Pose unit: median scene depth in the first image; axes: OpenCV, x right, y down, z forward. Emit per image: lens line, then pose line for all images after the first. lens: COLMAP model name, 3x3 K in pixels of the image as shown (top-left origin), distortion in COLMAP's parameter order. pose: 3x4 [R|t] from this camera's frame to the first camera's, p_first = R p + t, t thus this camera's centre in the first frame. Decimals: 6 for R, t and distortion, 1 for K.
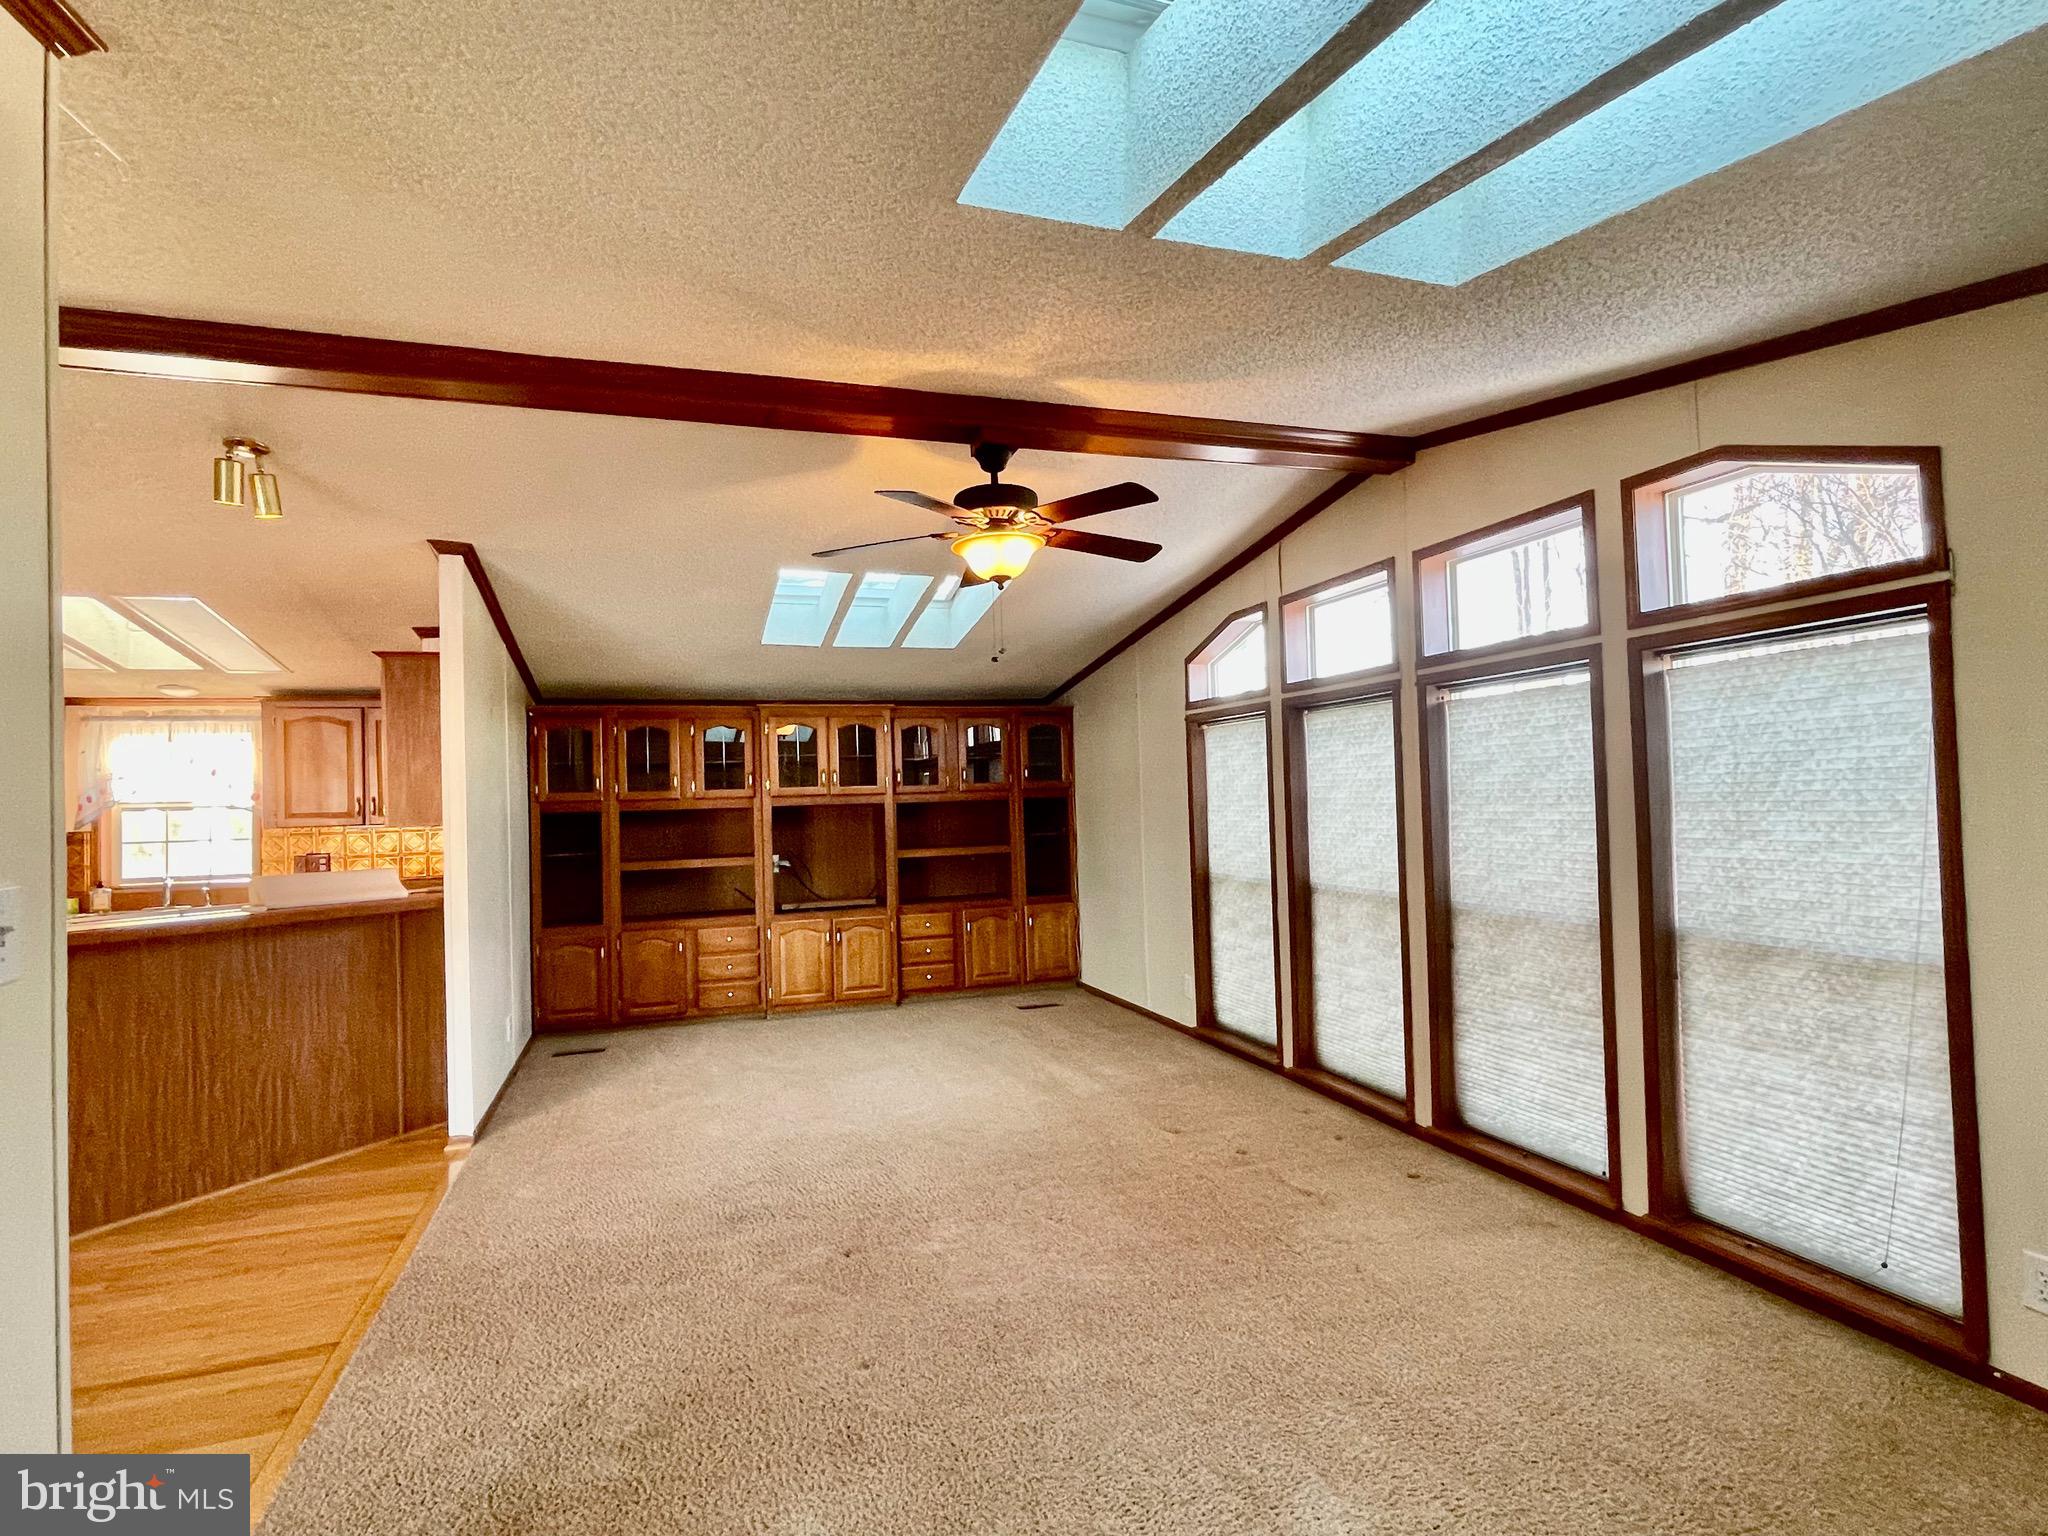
lens RADIAL K [[1026.9, 0, 1020.0], [0, 1026.9, 771.6], [0, 0, 1]] dist [-0.003916, 0.002048]
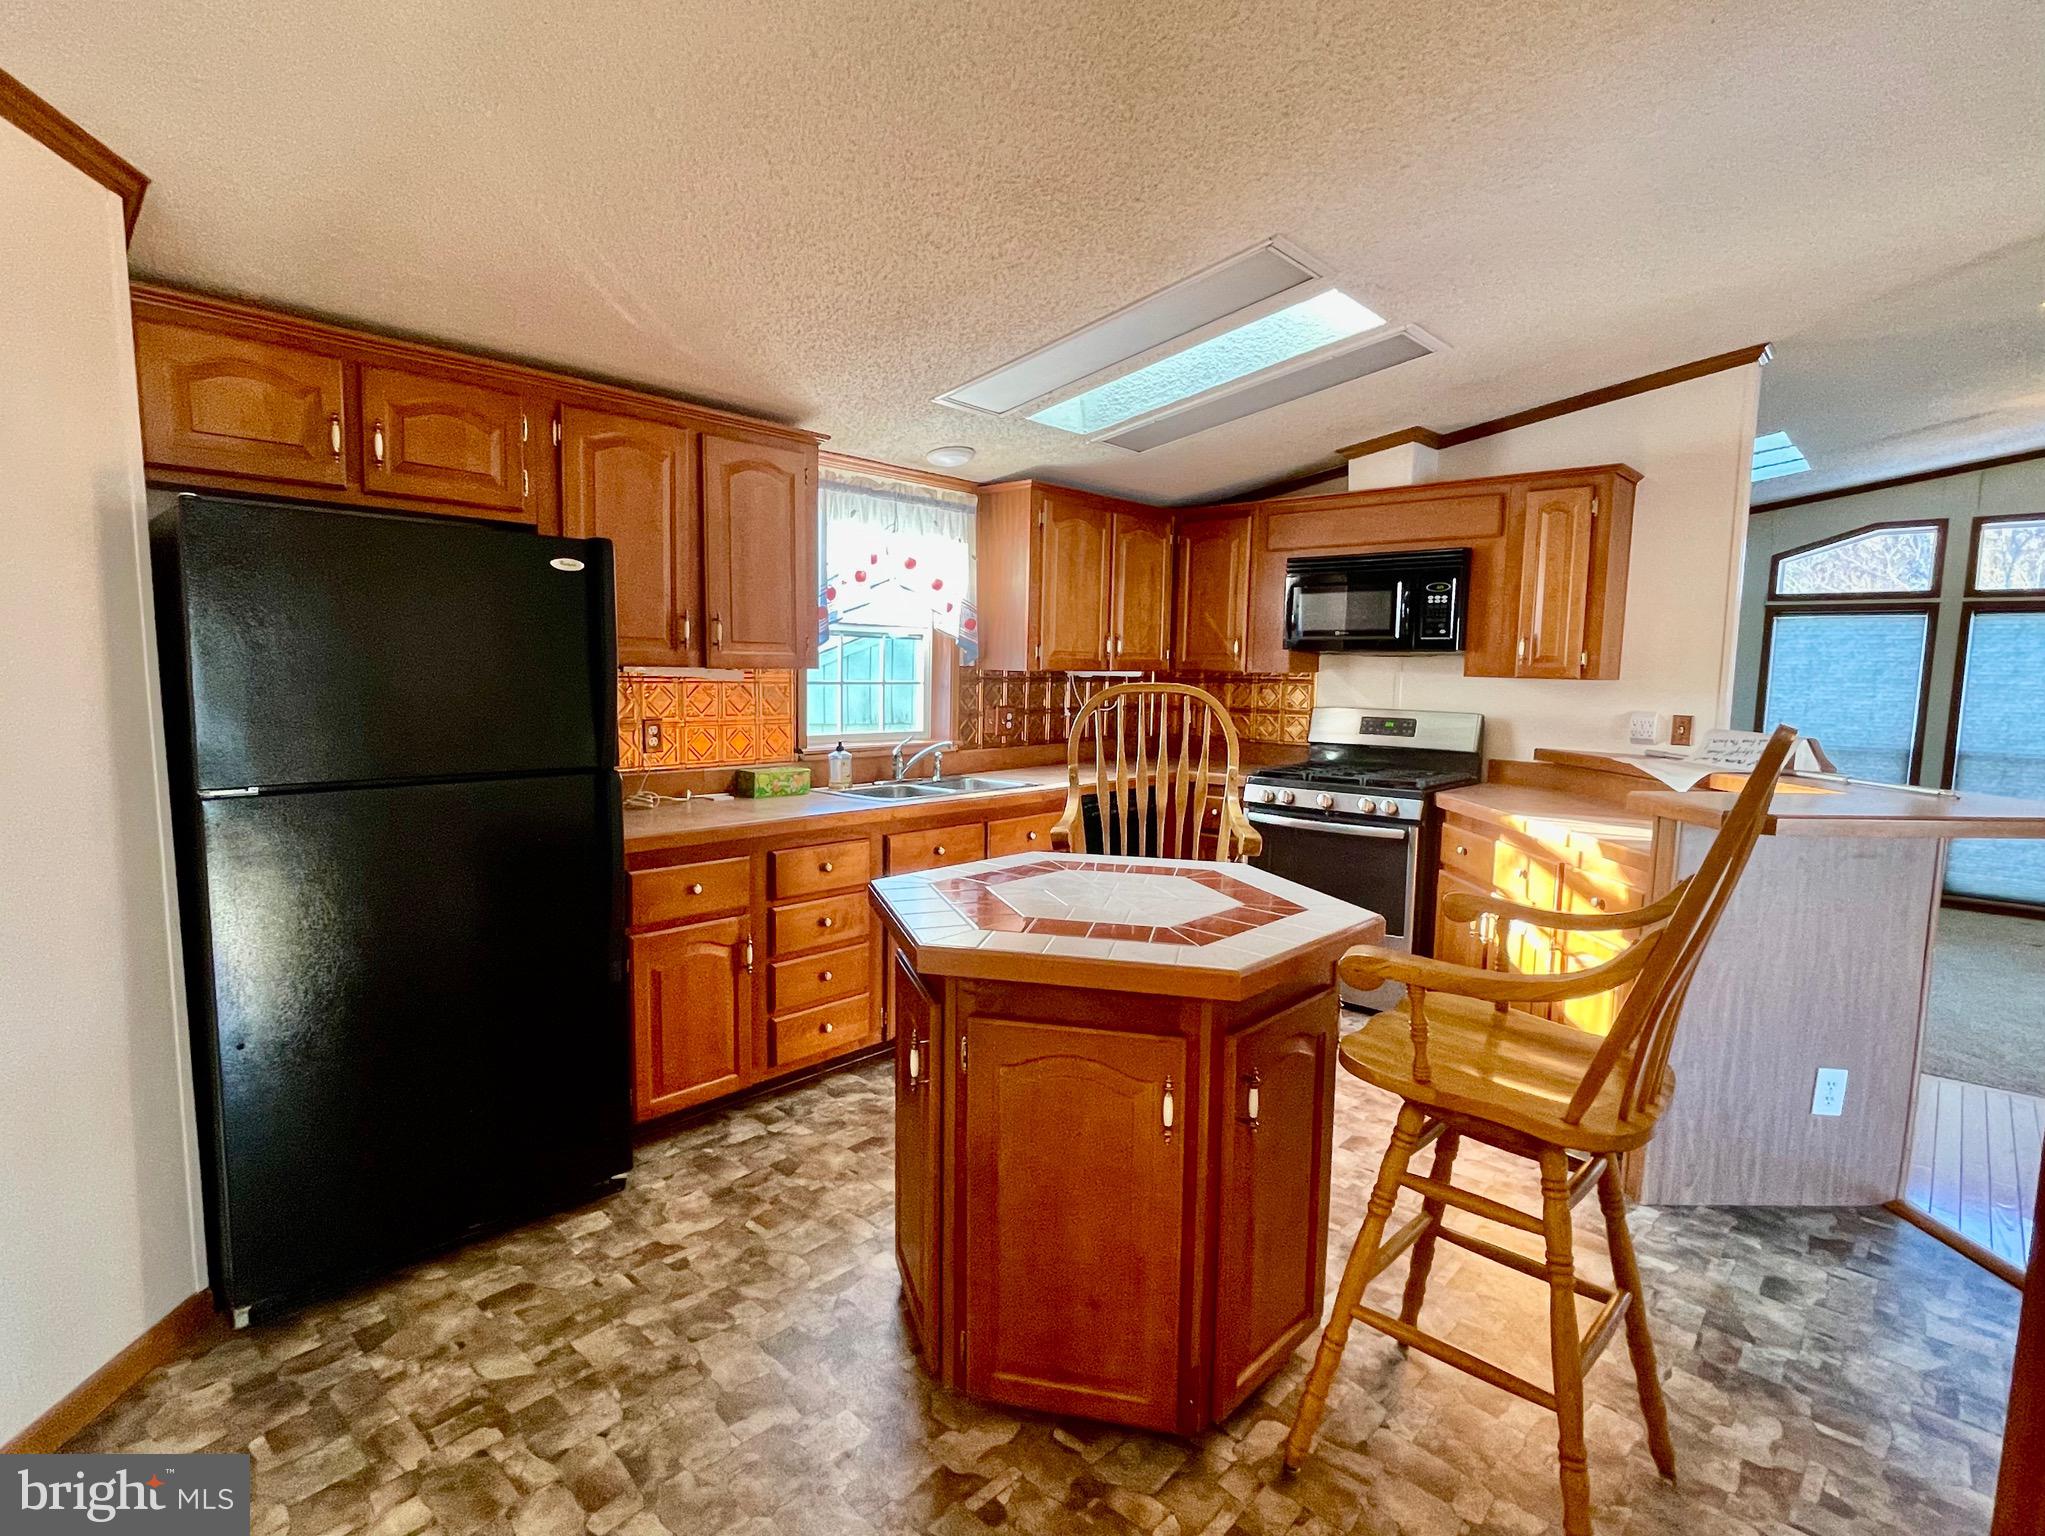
lens RADIAL K [[1025.4, 0, 1017.0], [0, 1025.4, 770.8], [0, 0, 1]] dist [-0.003916, 0.002048]
pose [[0.875115, -0.008519, 0.483840, -1.876707], [-0.053431, 0.992031, 0.114106, 0.071715], [-0.480956, -0.125708, 0.867686, 0.655474]]
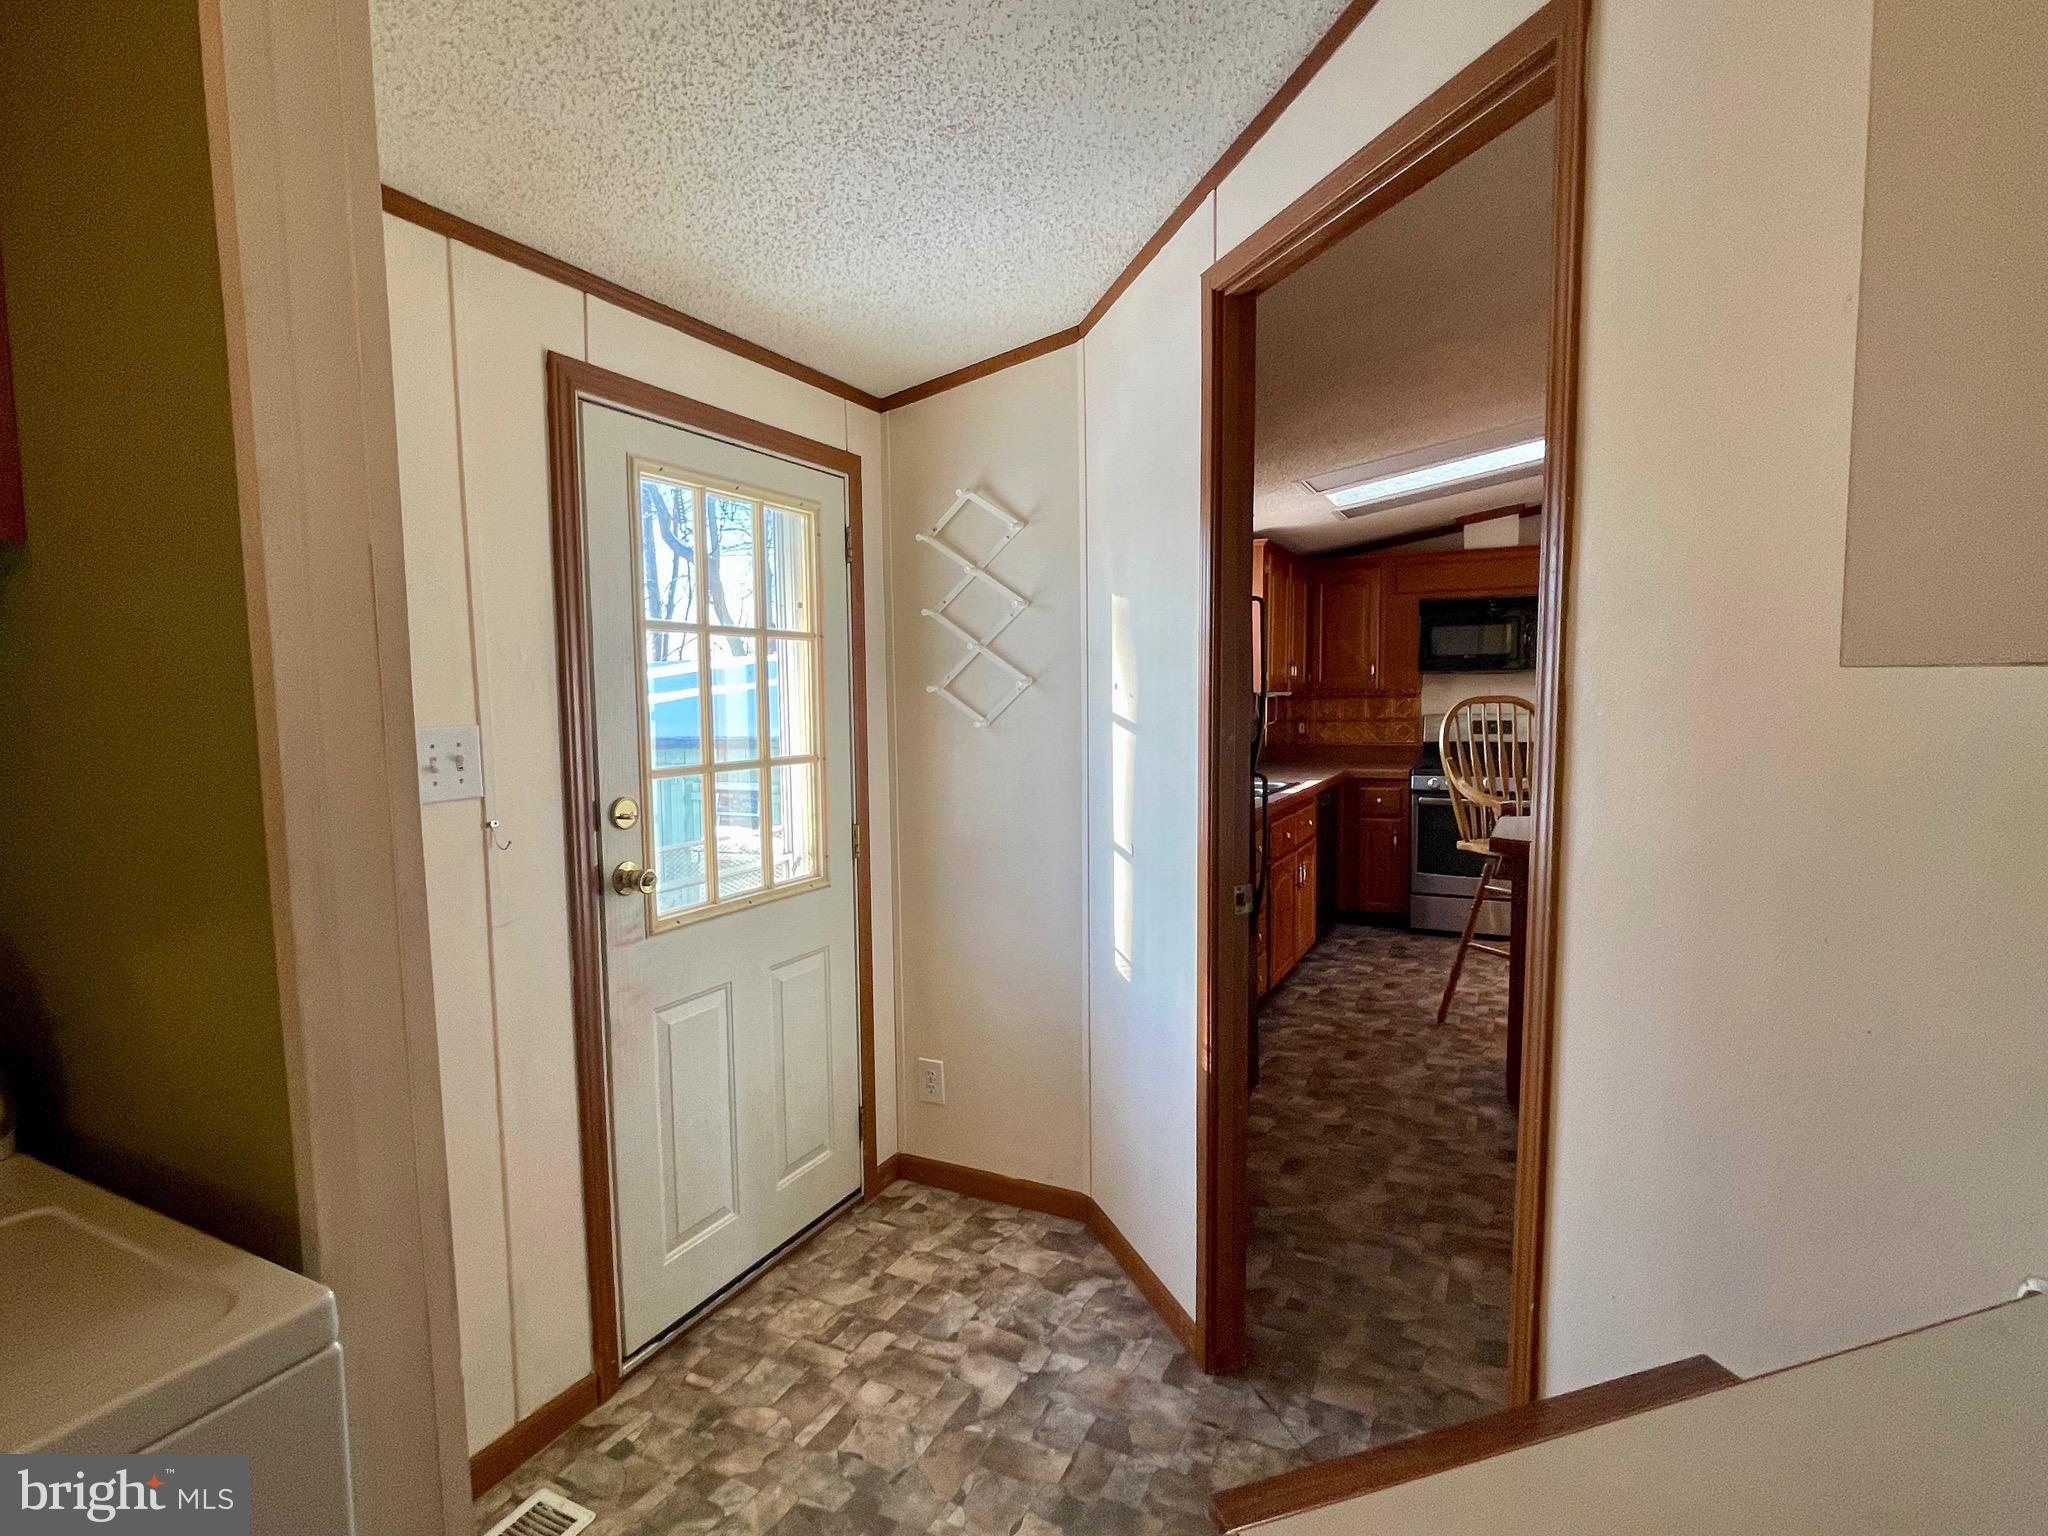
lens RADIAL K [[1026.9, 0, 1020.2], [0, 1026.9, 767.7], [0, 0, 1]] dist [-0.003916, 0.002048]
pose [[0.706909, -0.022655, 0.706941, -2.860587], [-0.032479, 0.997393, 0.064440, 0.120012], [-0.706558, -0.068514, 0.704331, 0.817699]]
